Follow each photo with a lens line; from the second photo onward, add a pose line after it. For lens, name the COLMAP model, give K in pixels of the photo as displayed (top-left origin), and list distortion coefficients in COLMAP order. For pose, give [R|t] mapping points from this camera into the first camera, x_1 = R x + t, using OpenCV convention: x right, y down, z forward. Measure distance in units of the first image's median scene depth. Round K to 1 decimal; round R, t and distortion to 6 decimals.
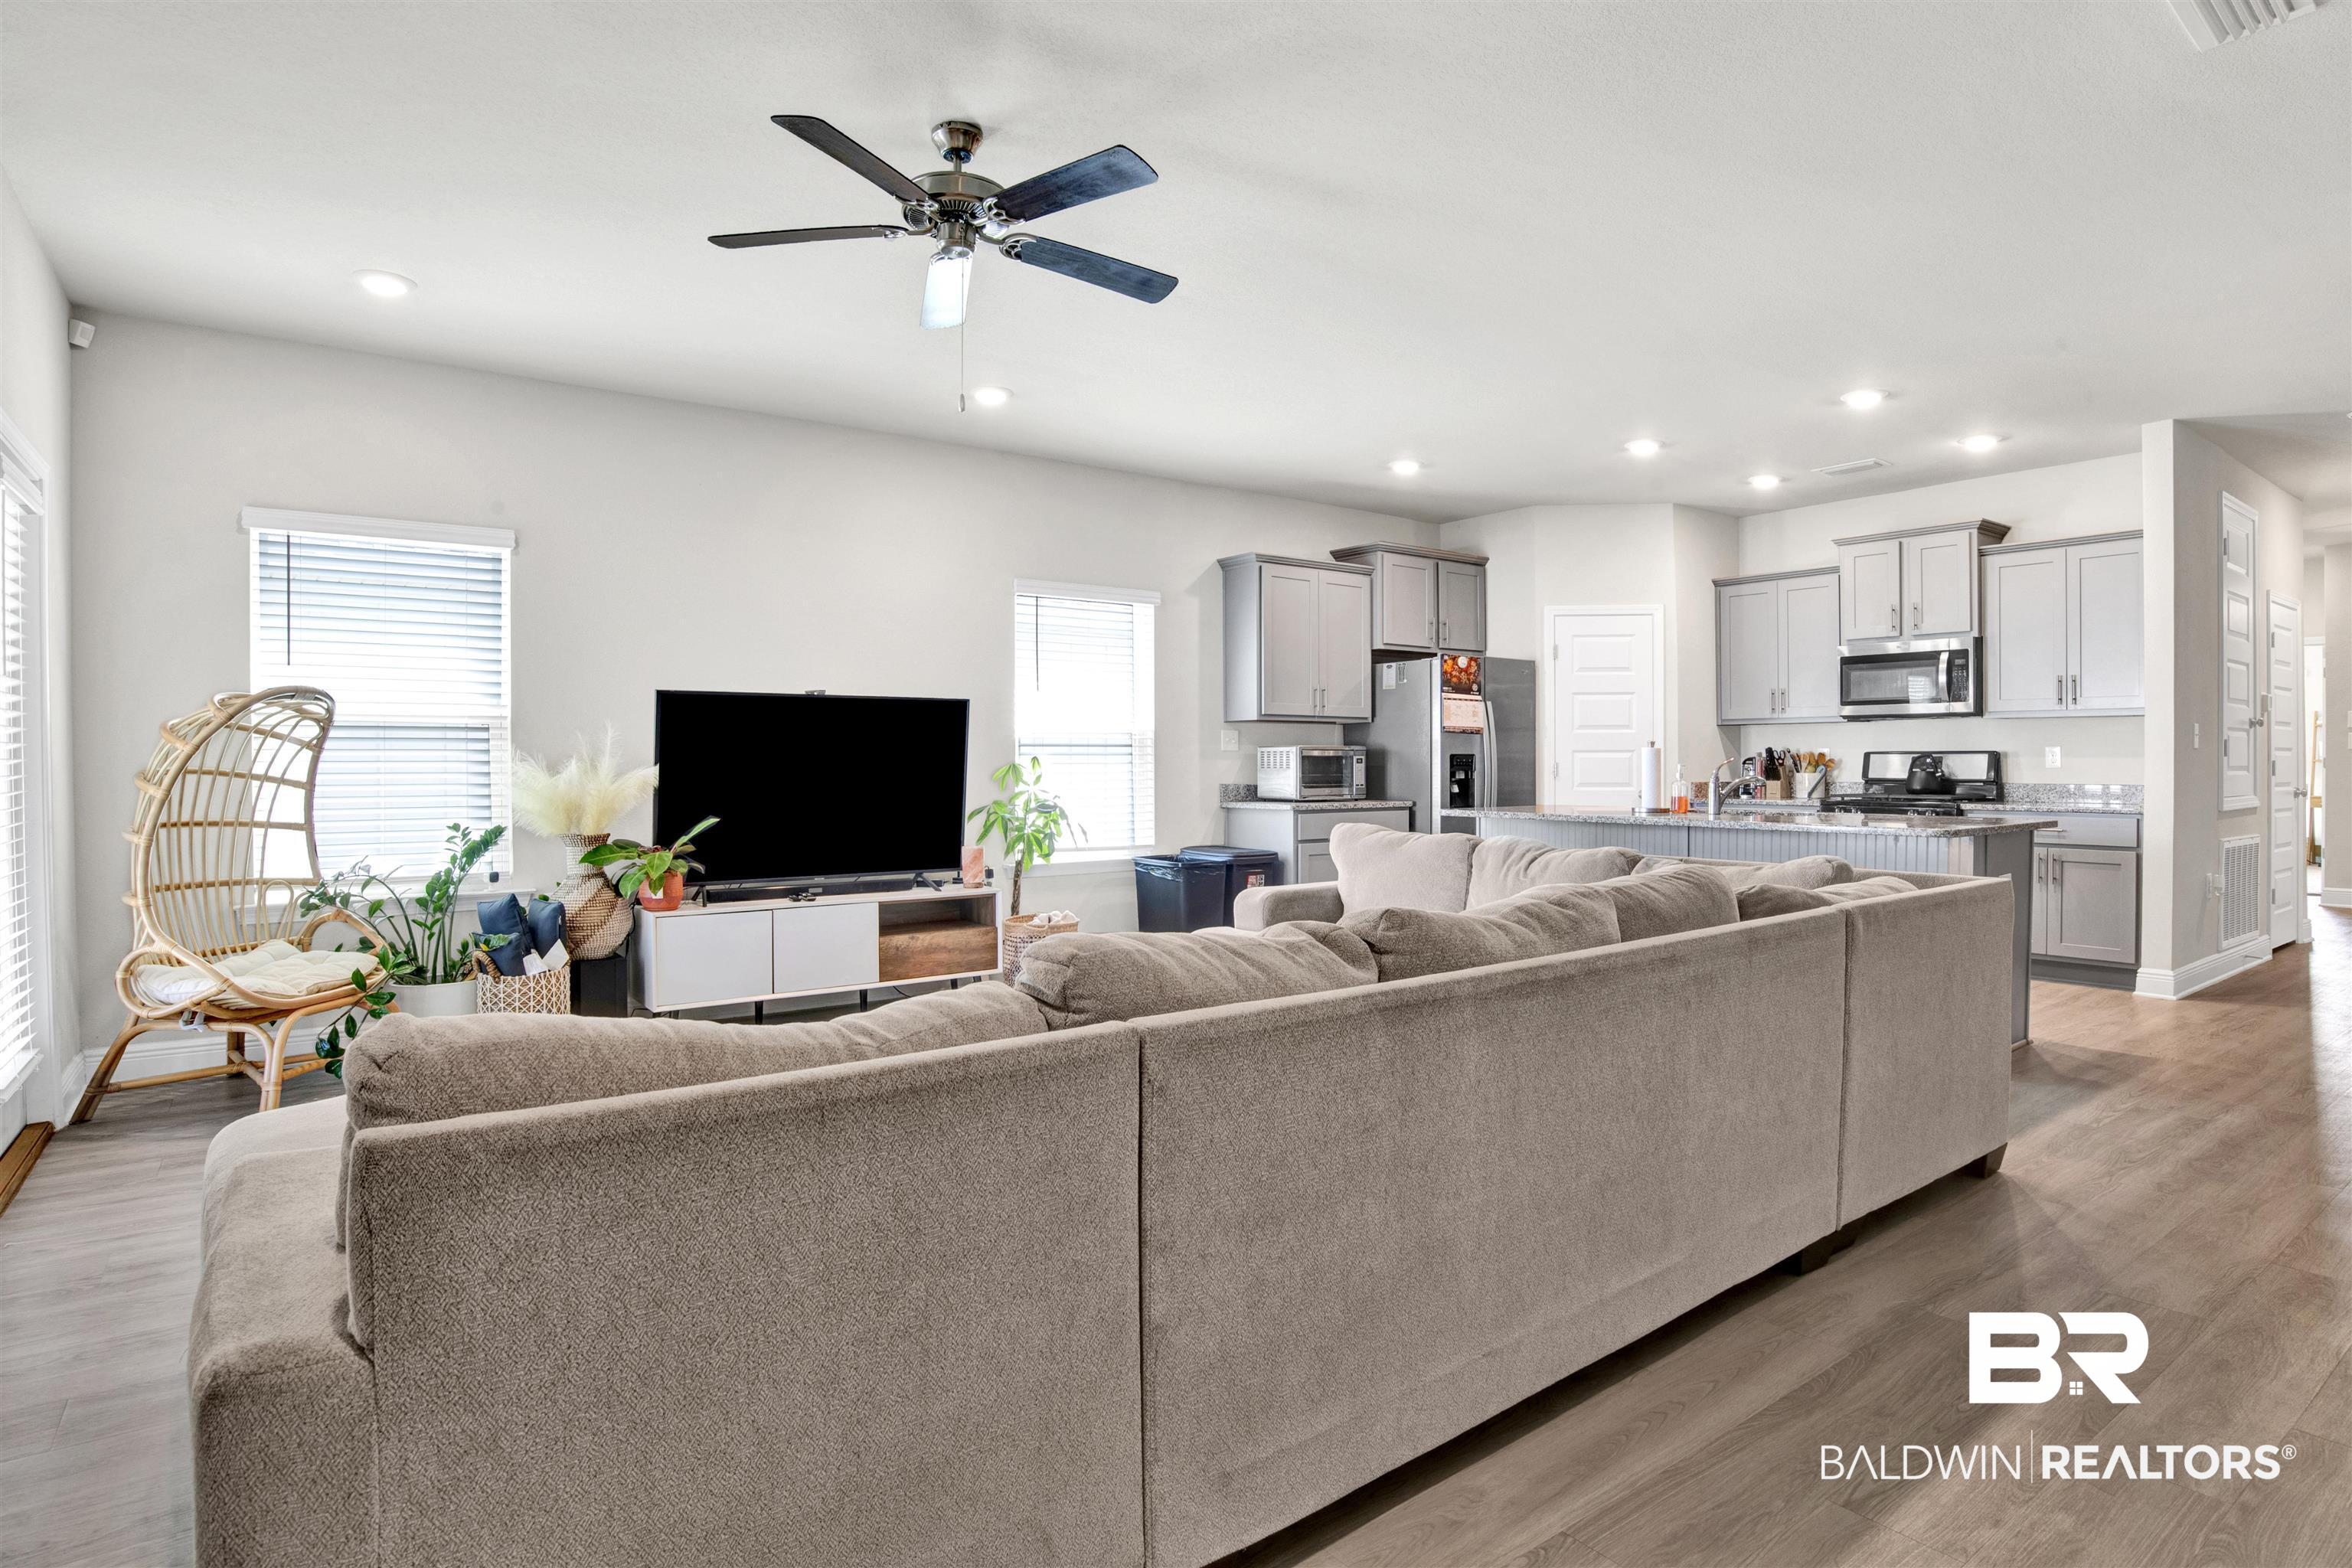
lens RADIAL K [[1247.1, 0, 1196.9], [0, 1247.1, 774.6], [0, 0, 1]] dist [-0.068097, 0.023735]
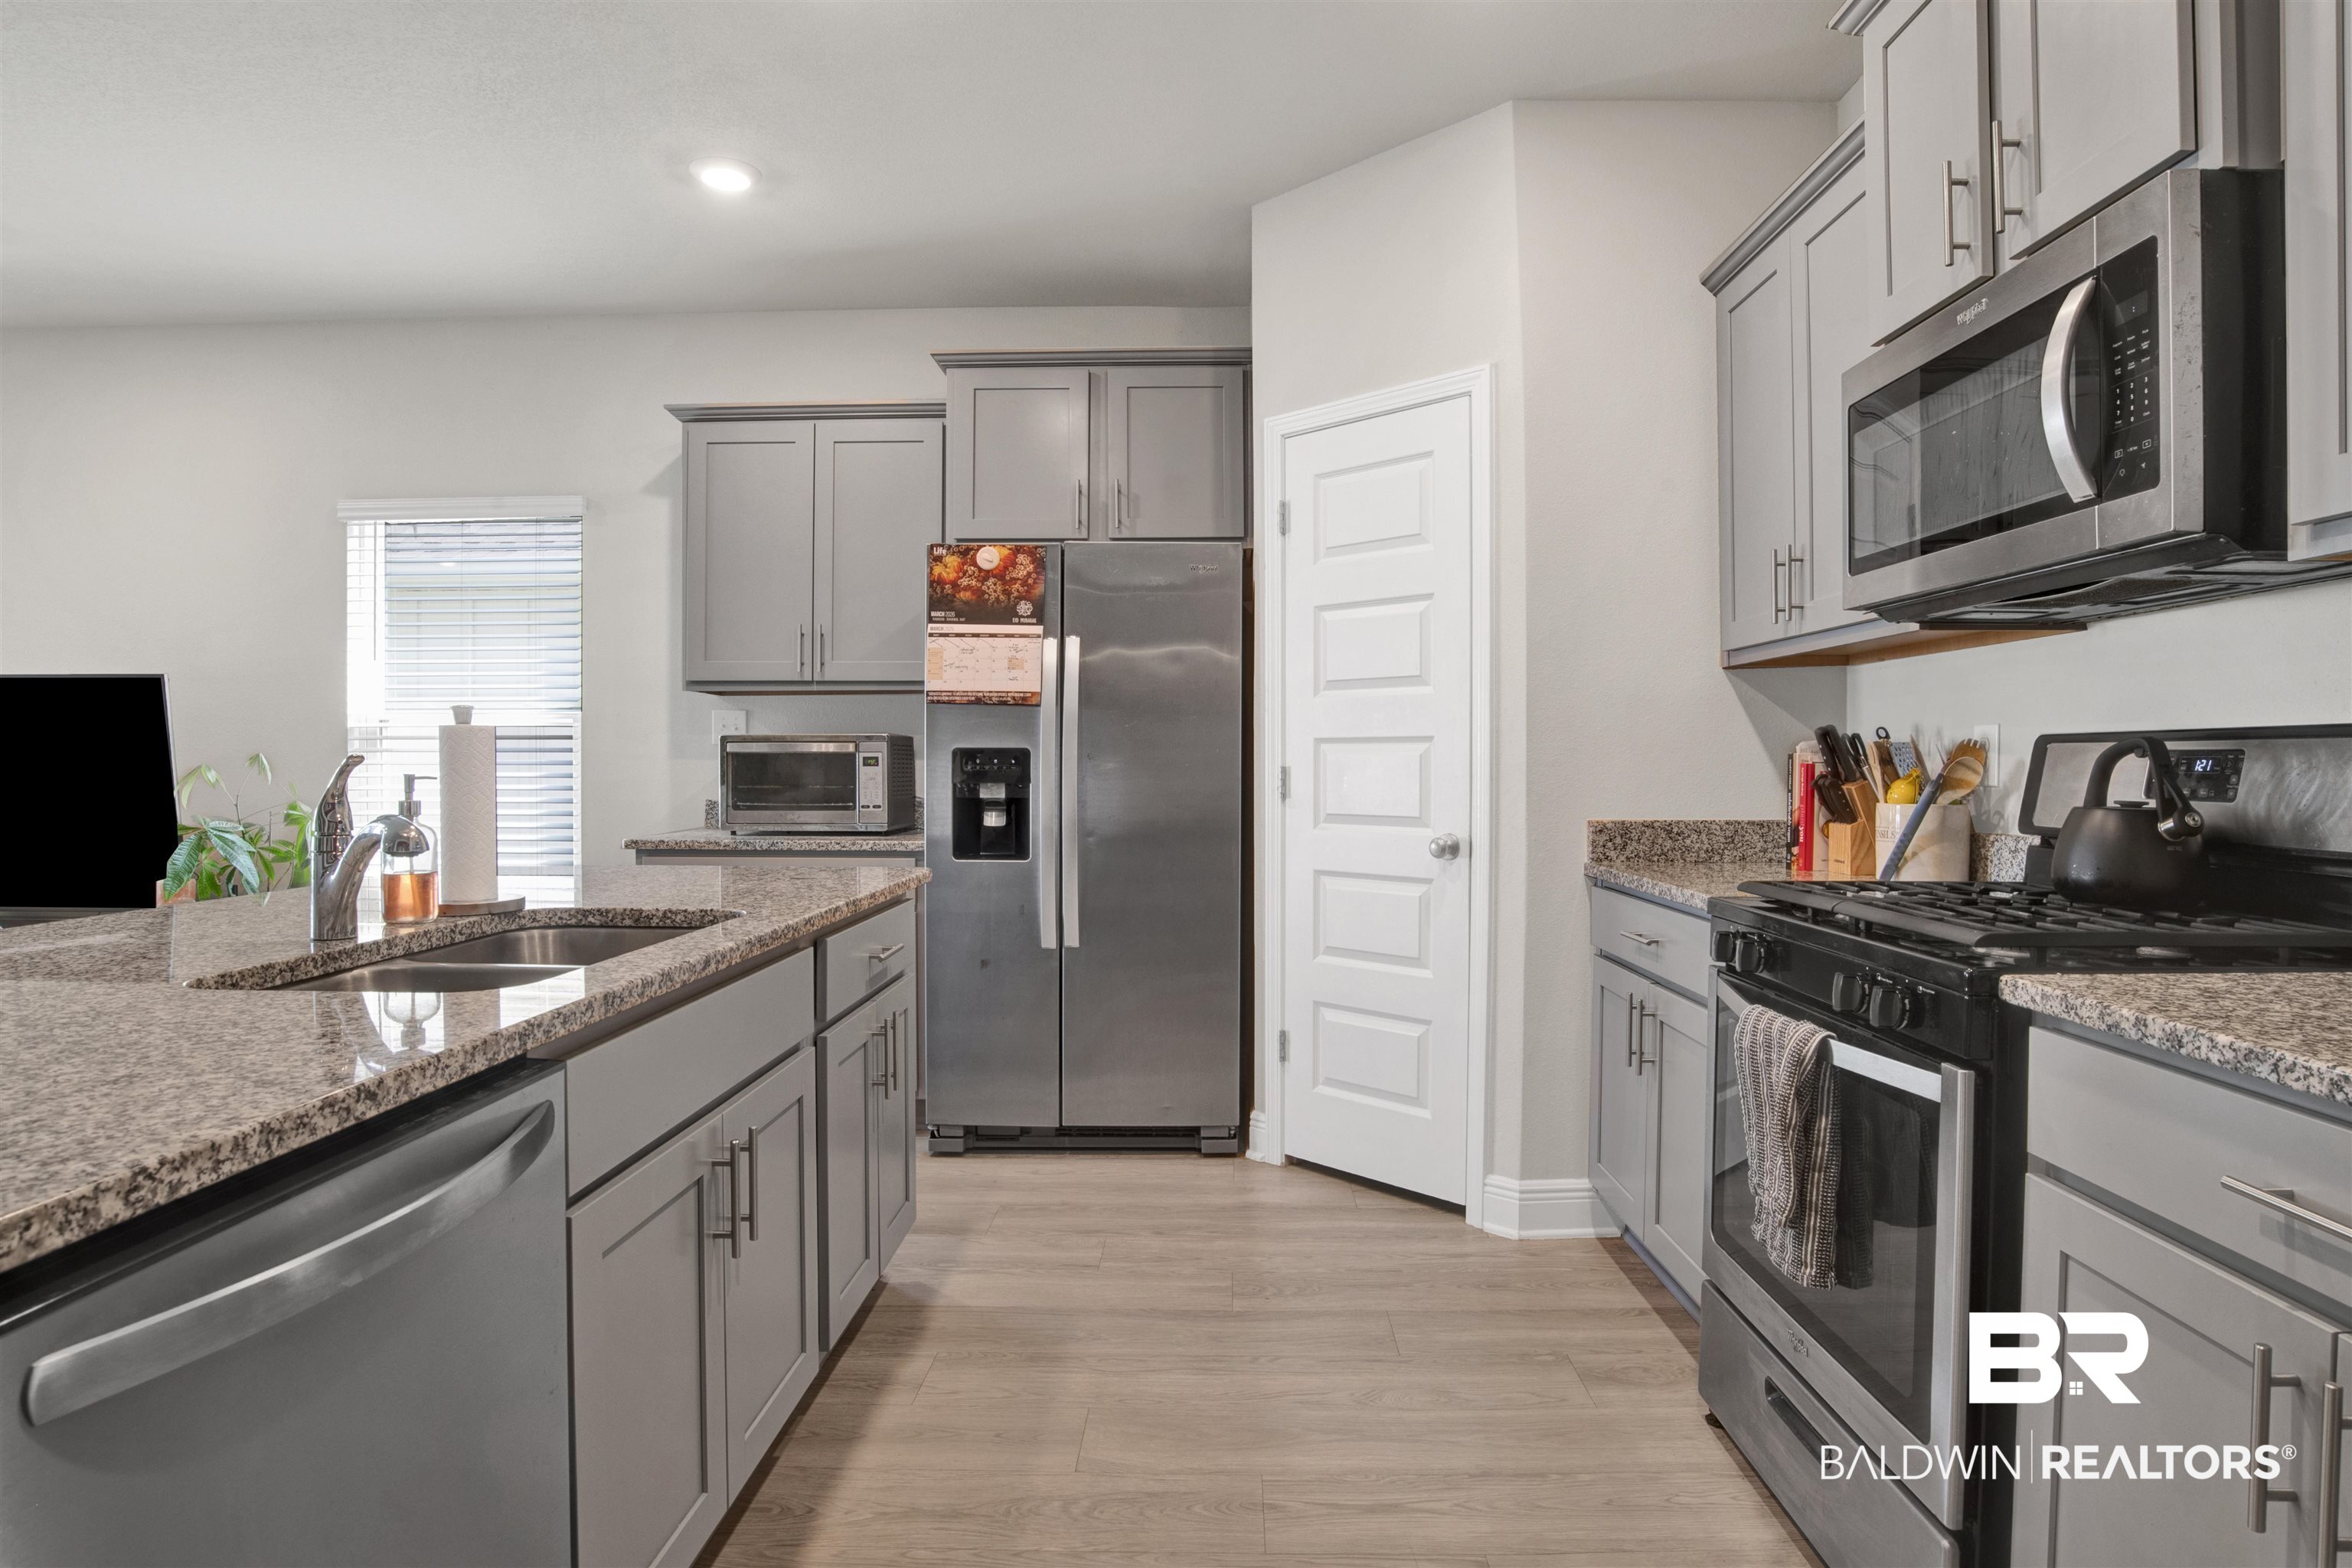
lens RADIAL K [[1247.1, 0, 1196.9], [0, 1247.1, 774.6], [0, 0, 1]] dist [-0.068097, 0.023735]
pose [[0.784067, 0.010067, -0.620594, 0.605983], [-0.009361, 0.999947, 0.004394, -0.009350], [0.620605, 0.002364, 0.784120, 0.702873]]
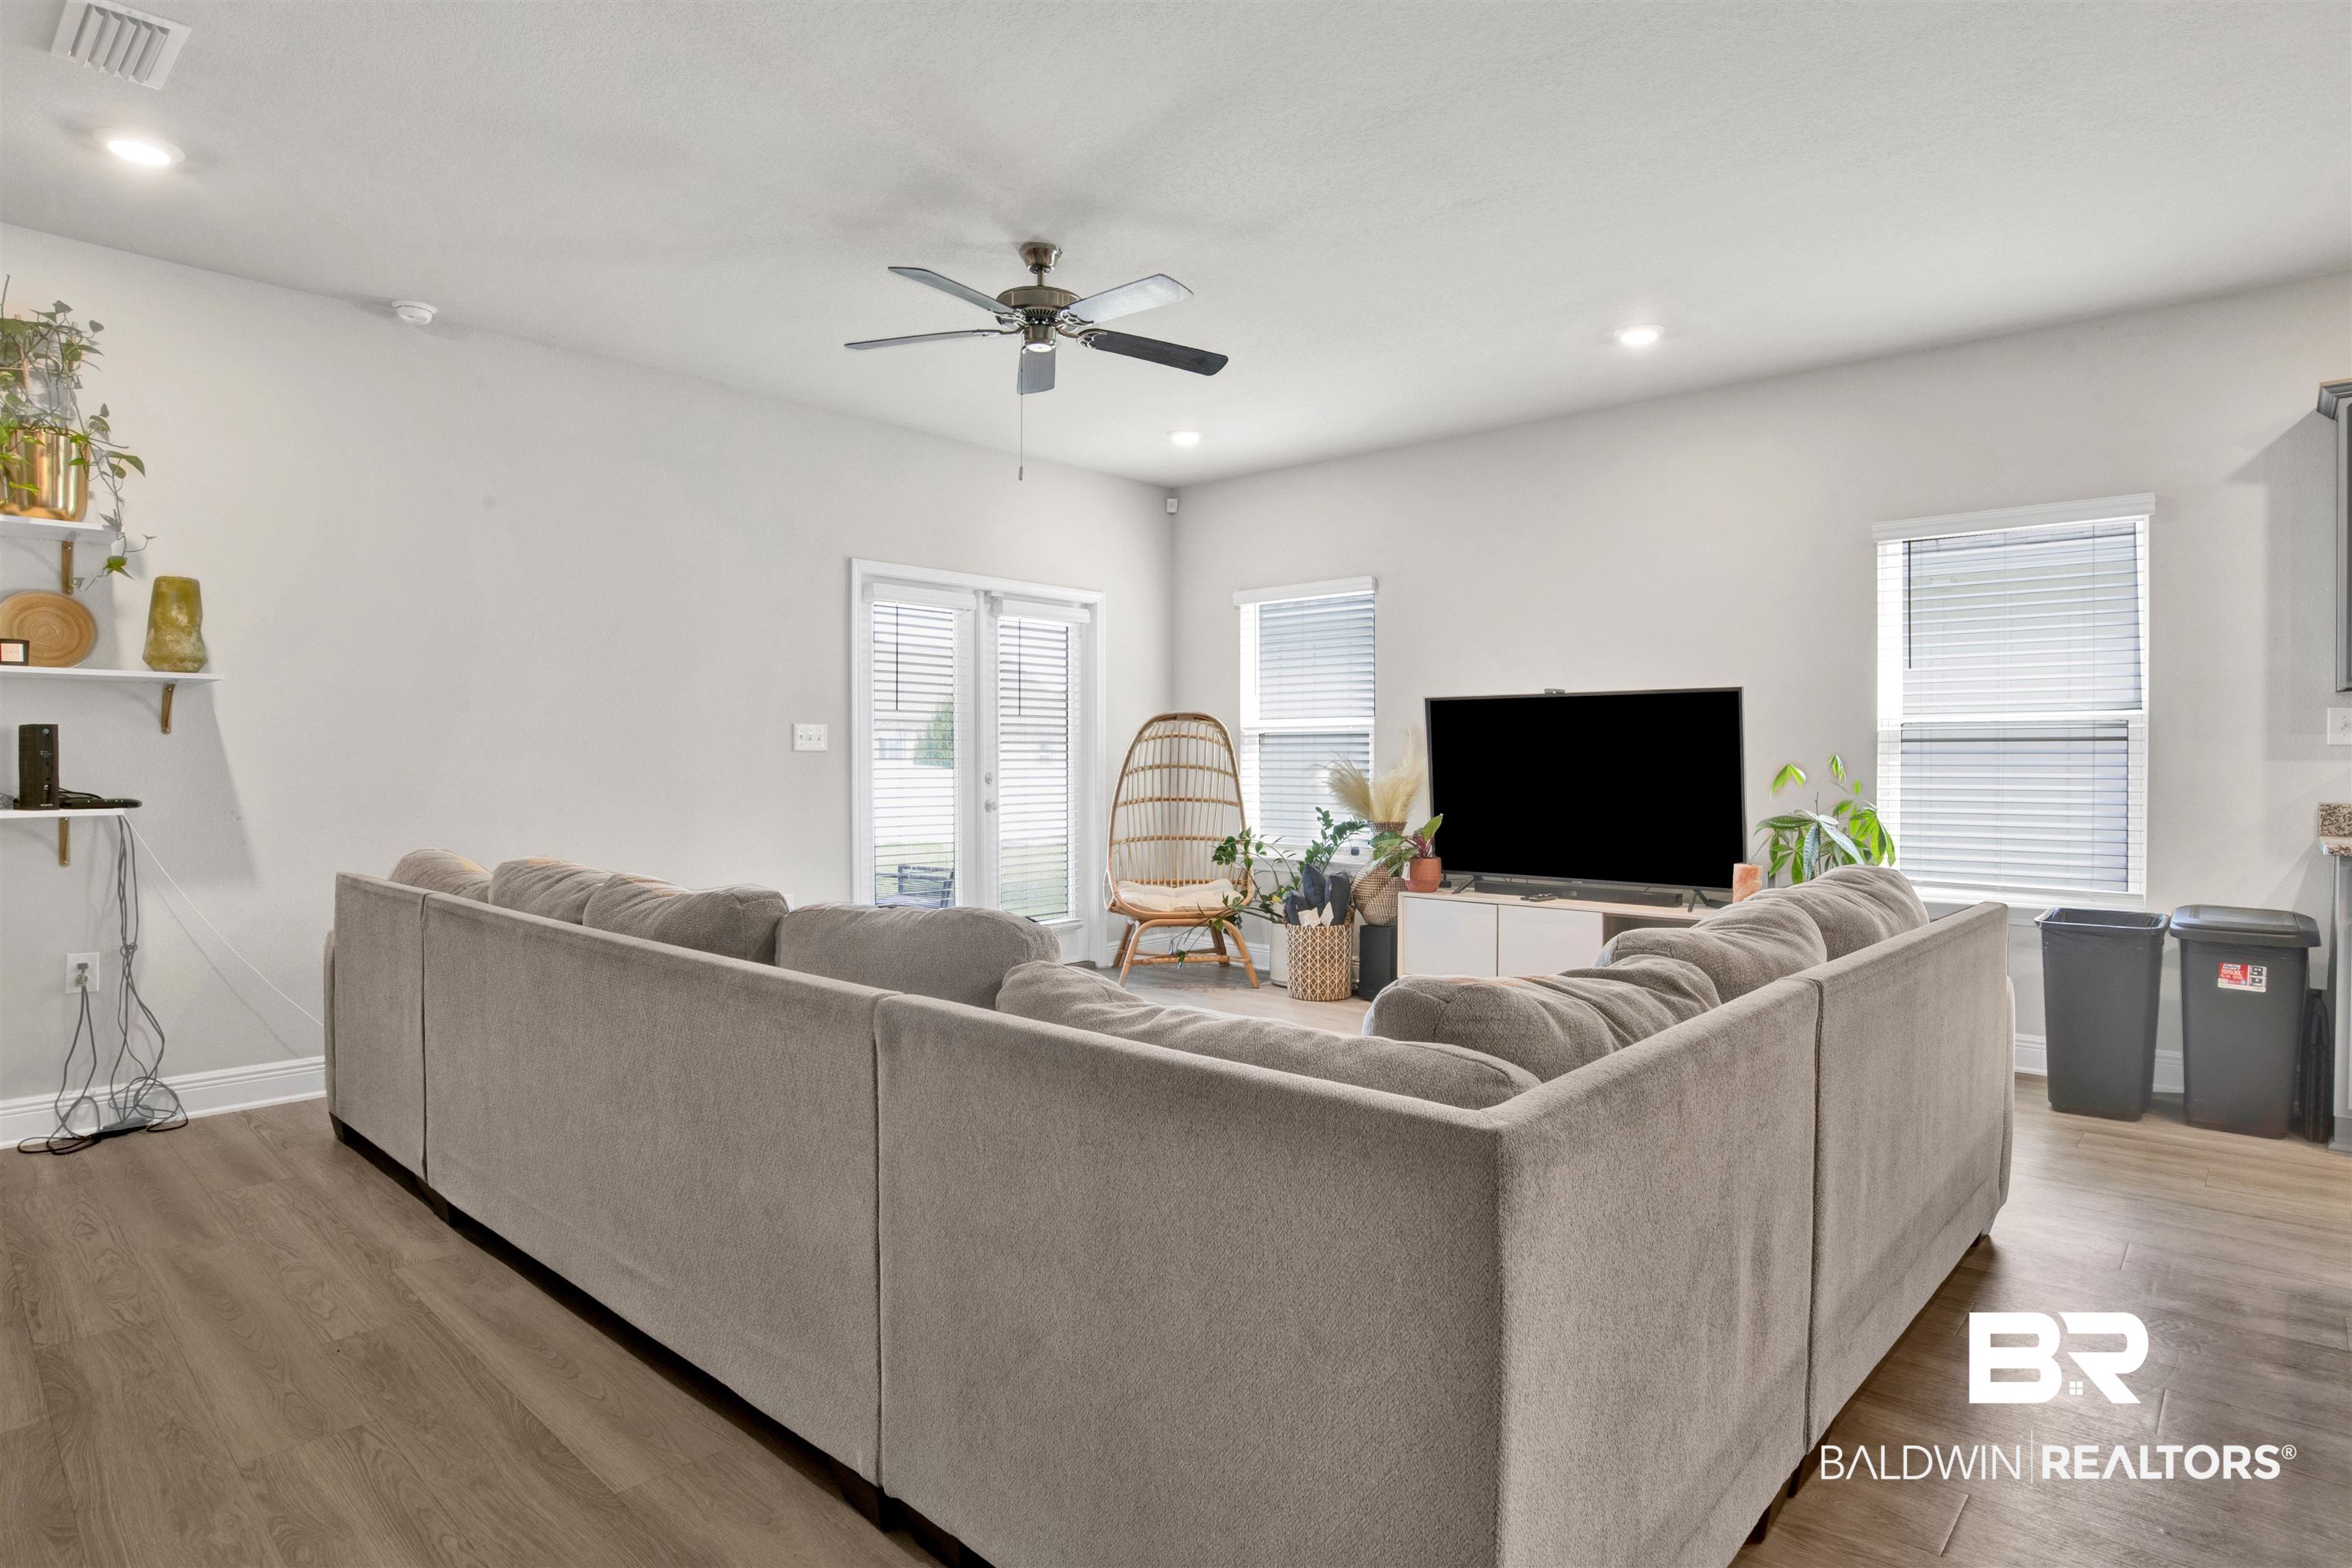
lens RADIAL K [[1239.2, 0, 1185.0], [0, 1239.2, 771.8], [0, 0, 1]] dist [-0.079390, 0.024714]
pose [[0.178583, 0.010498, -0.983869, 0.467095], [-0.010503, 0.999906, 0.008763, -0.006167], [0.983869, 0.008768, 0.178676, 0.414115]]
